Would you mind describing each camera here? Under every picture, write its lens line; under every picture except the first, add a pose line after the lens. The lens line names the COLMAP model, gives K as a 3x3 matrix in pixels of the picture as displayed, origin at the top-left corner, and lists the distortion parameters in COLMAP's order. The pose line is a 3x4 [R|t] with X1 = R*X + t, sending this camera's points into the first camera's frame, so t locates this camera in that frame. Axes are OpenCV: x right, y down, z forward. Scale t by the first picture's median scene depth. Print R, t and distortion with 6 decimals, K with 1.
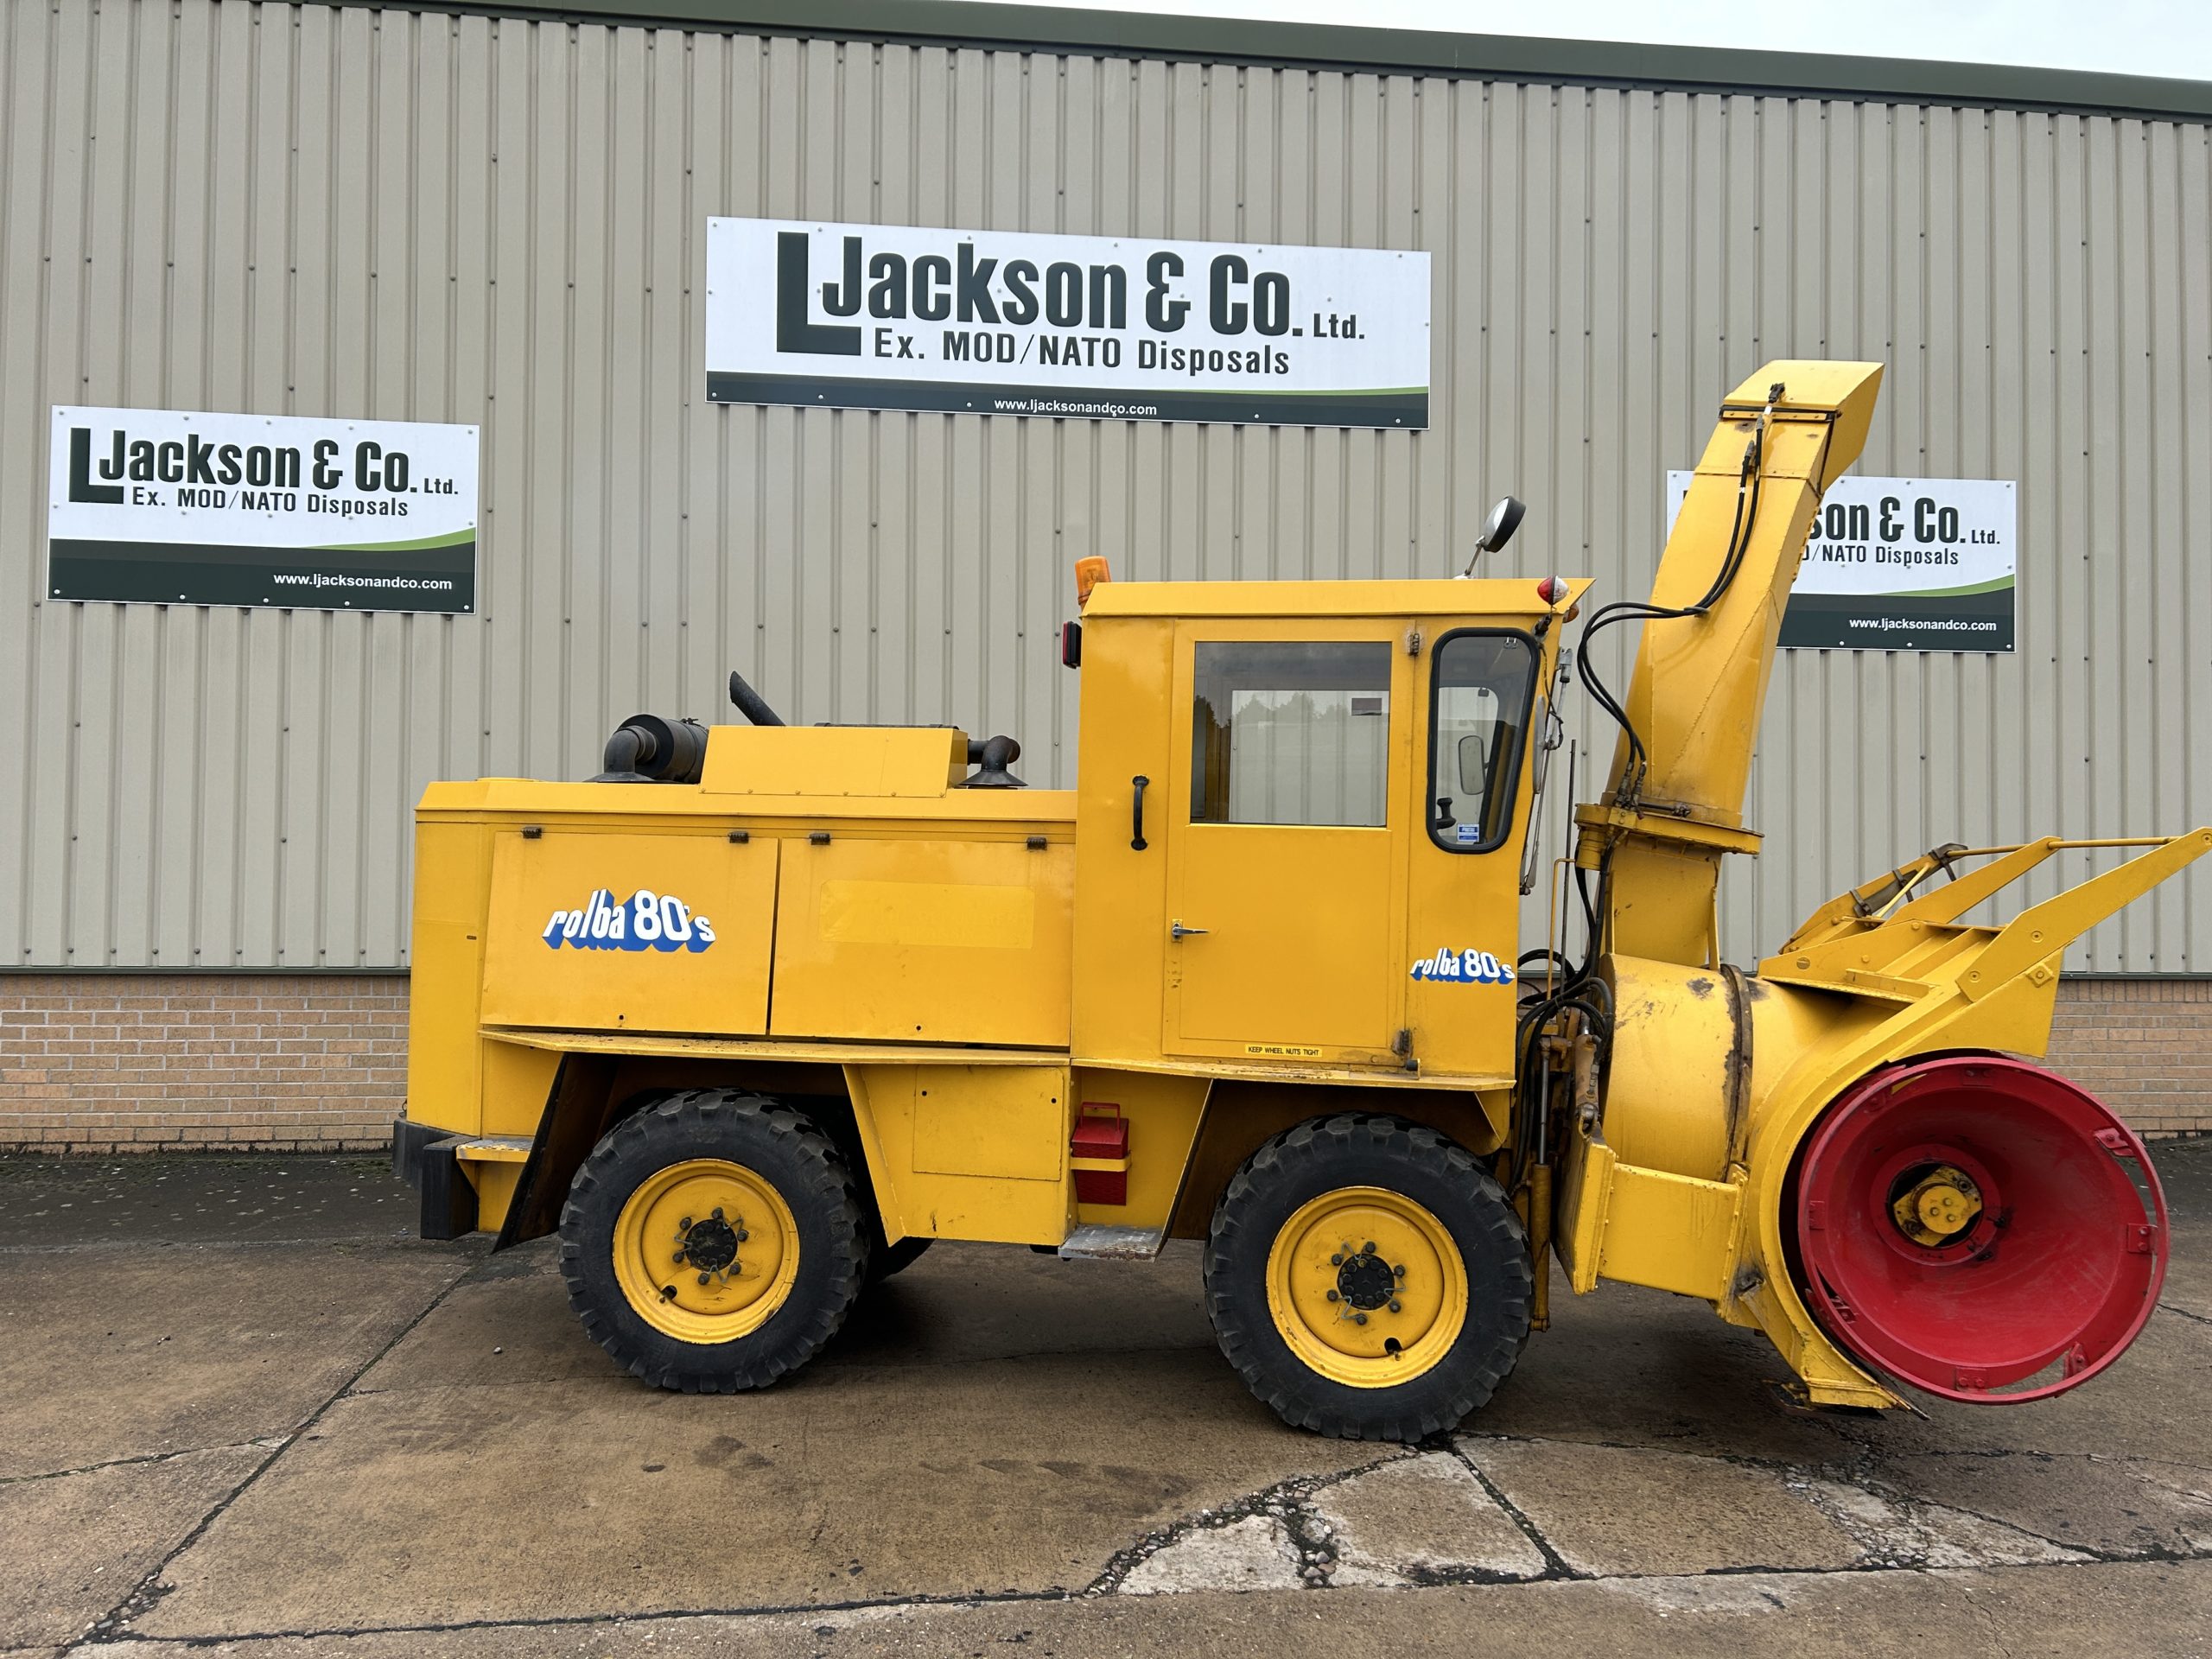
lens RADIAL K [[1664.6, 0, 1099.6], [0, 1664.6, 838.8], [0, 0, 1]] dist [0.063054, -0.069738]
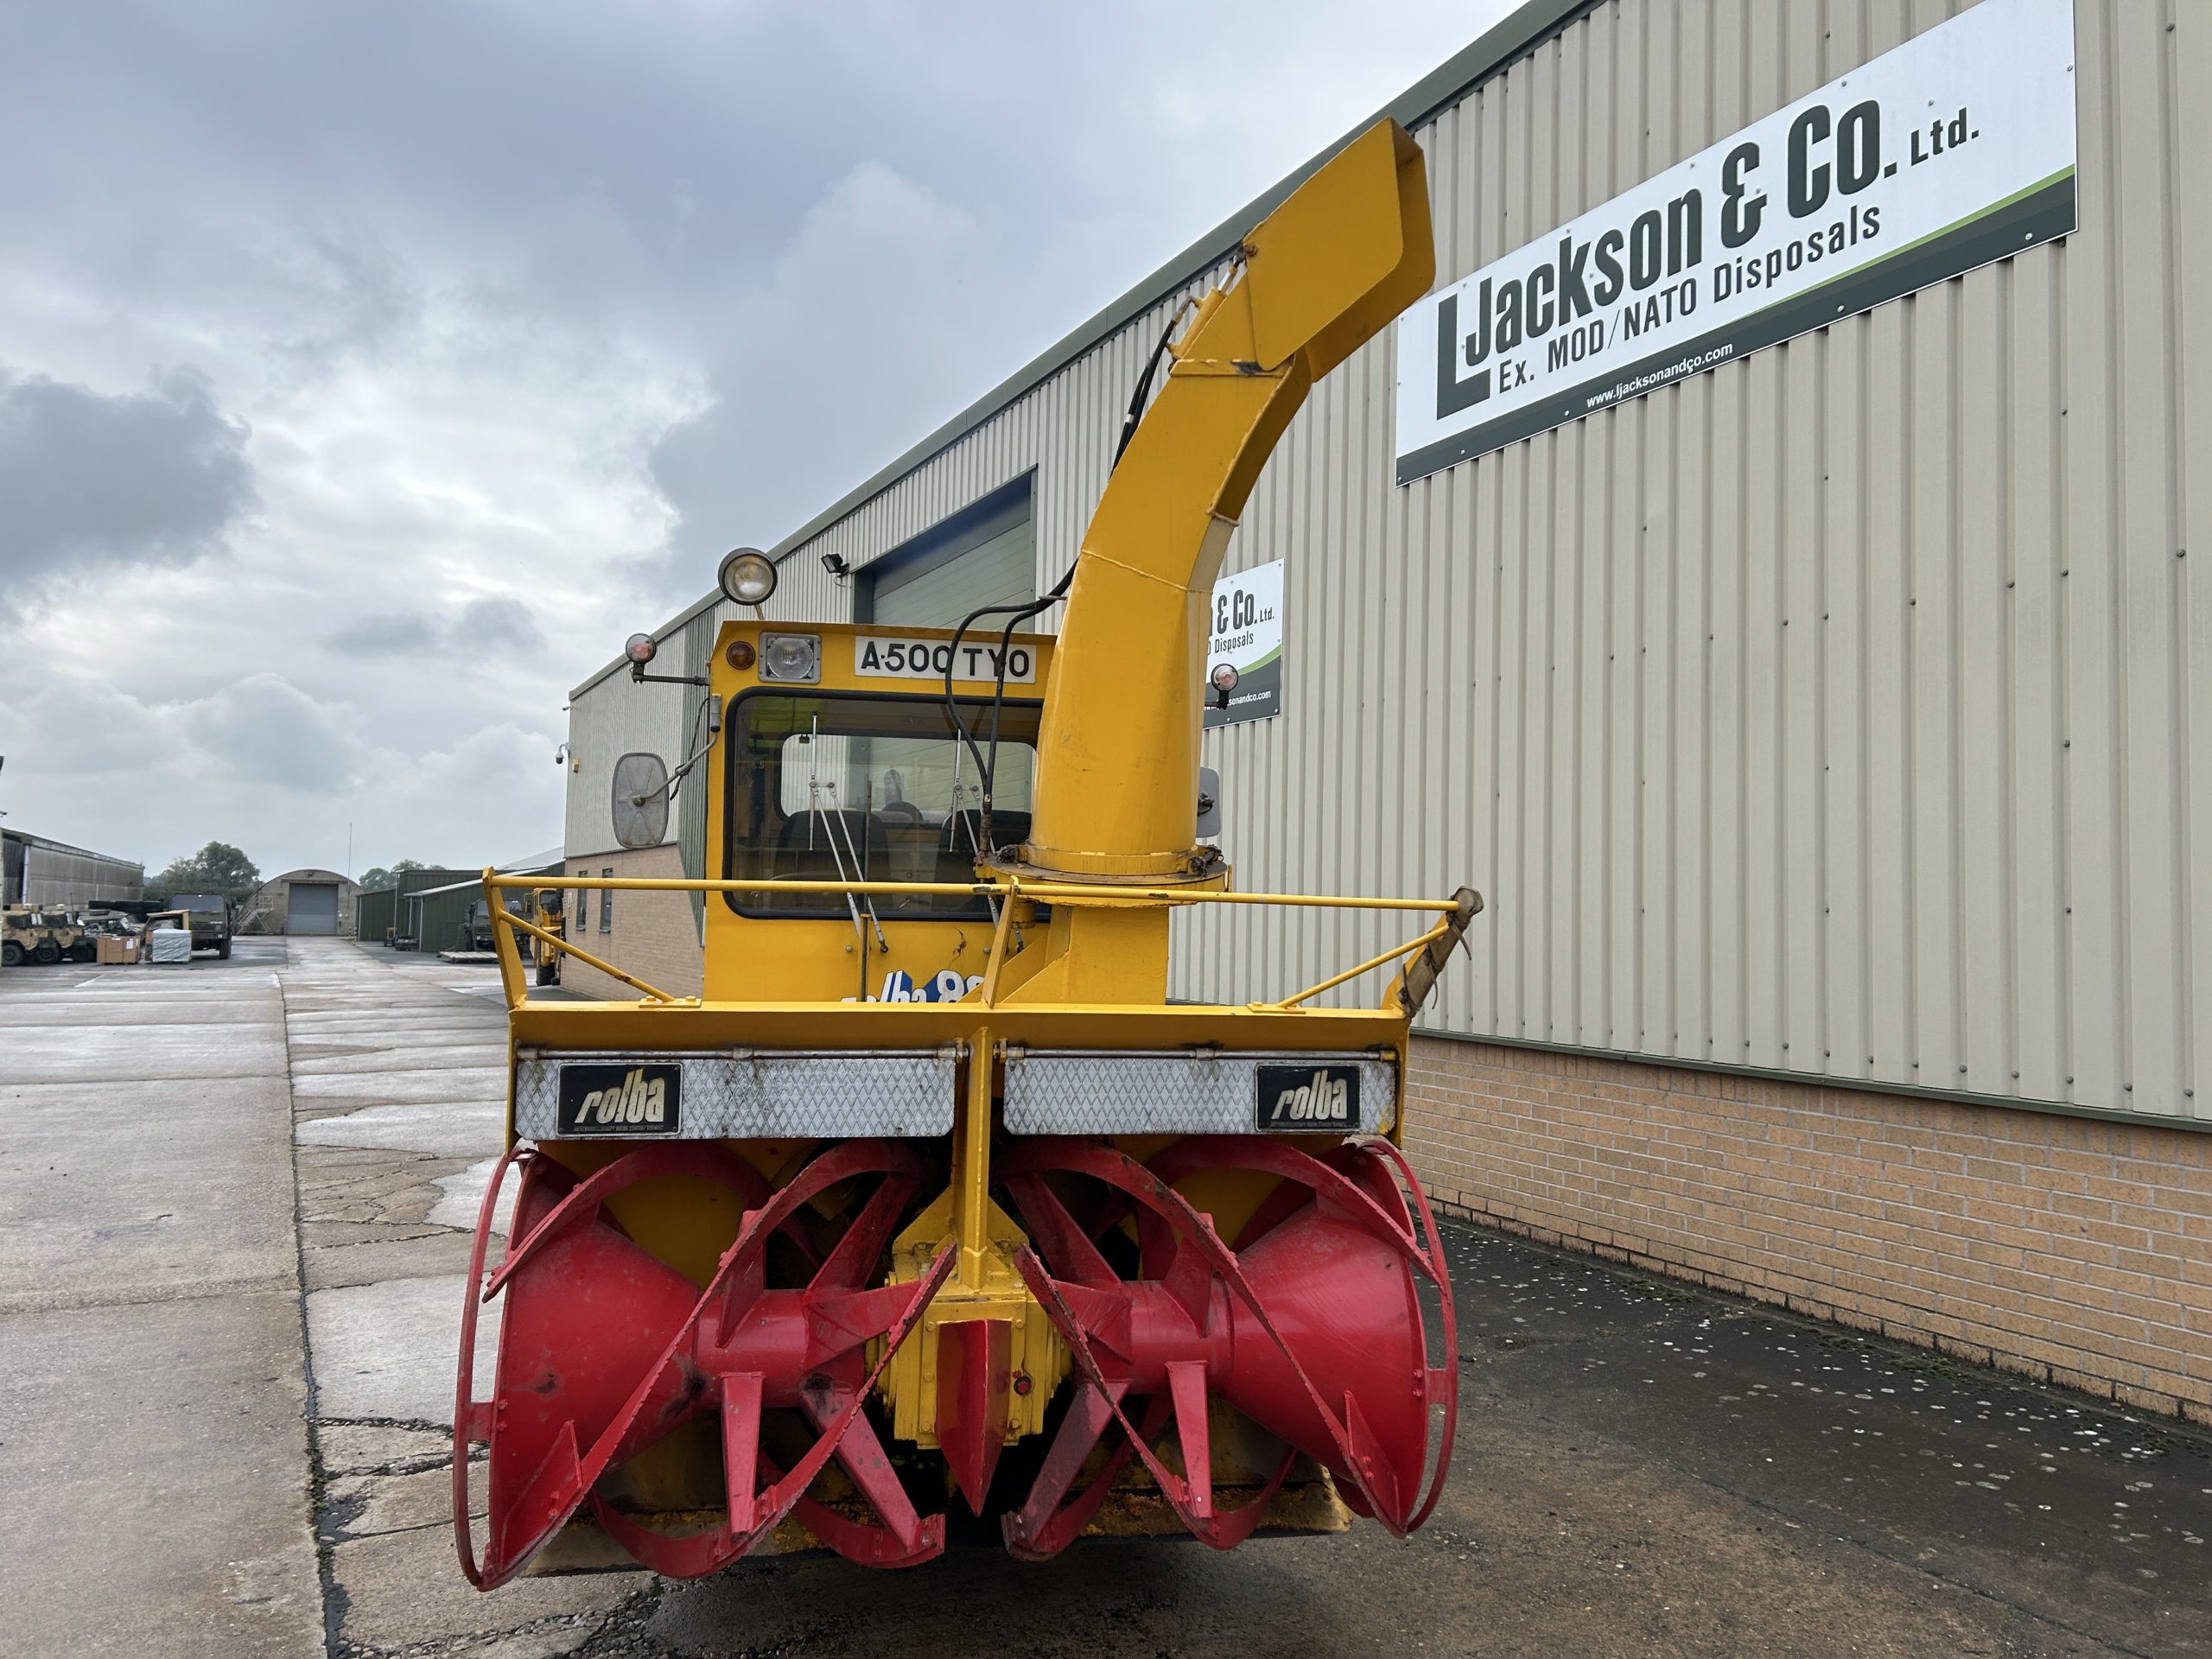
lens RADIAL K [[1664.6, 0, 1113.0], [0, 1664.6, 818.3], [0, 0, 1]] dist [0.063054, -0.069738]
pose [[0.345211, -0.057300, -0.936774, 1.084032], [0.004901, 0.998231, -0.059253, 0.013939], [0.938512, 0.015863, 0.344881, 0.757661]]
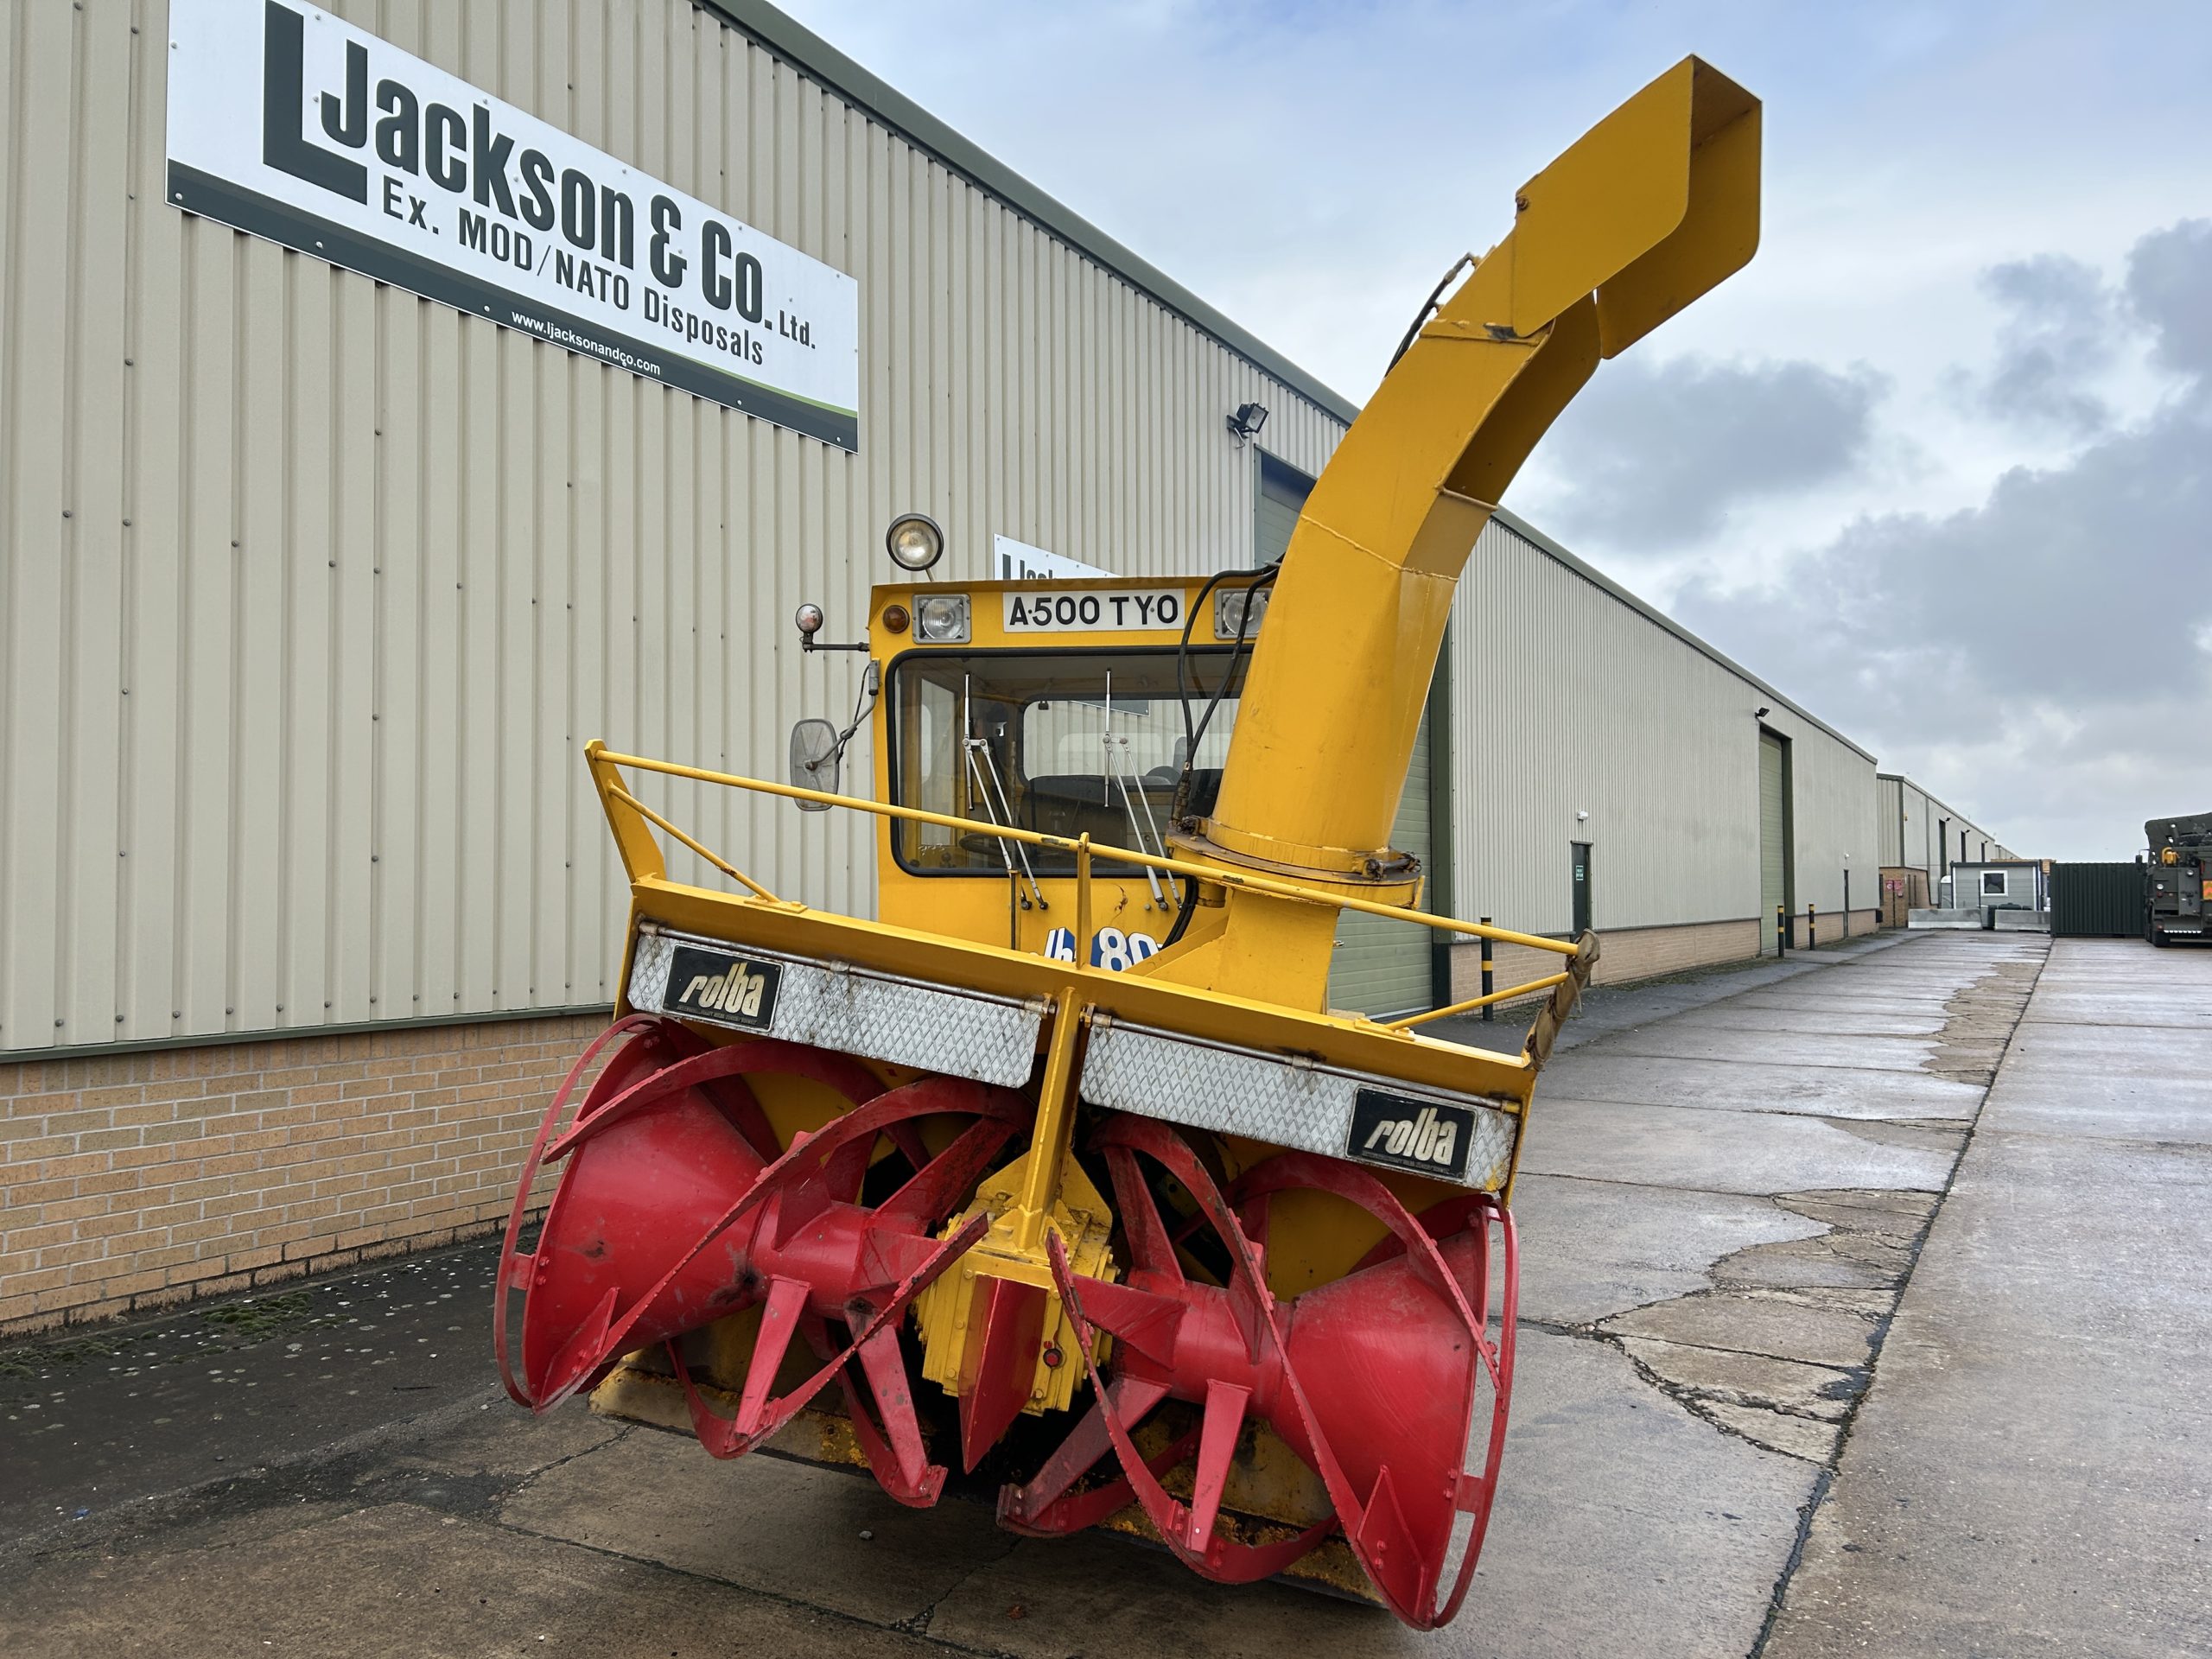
lens RADIAL K [[1664.6, 0, 1114.2], [0, 1664.6, 833.8], [0, 0, 1]] dist [0.063054, -0.069738]
pose [[0.584915, 0.017937, 0.810896, -0.895842], [-0.010335, 0.999839, -0.014661, 0.000657], [-0.811029, 0.000194, 0.585007, 0.463799]]
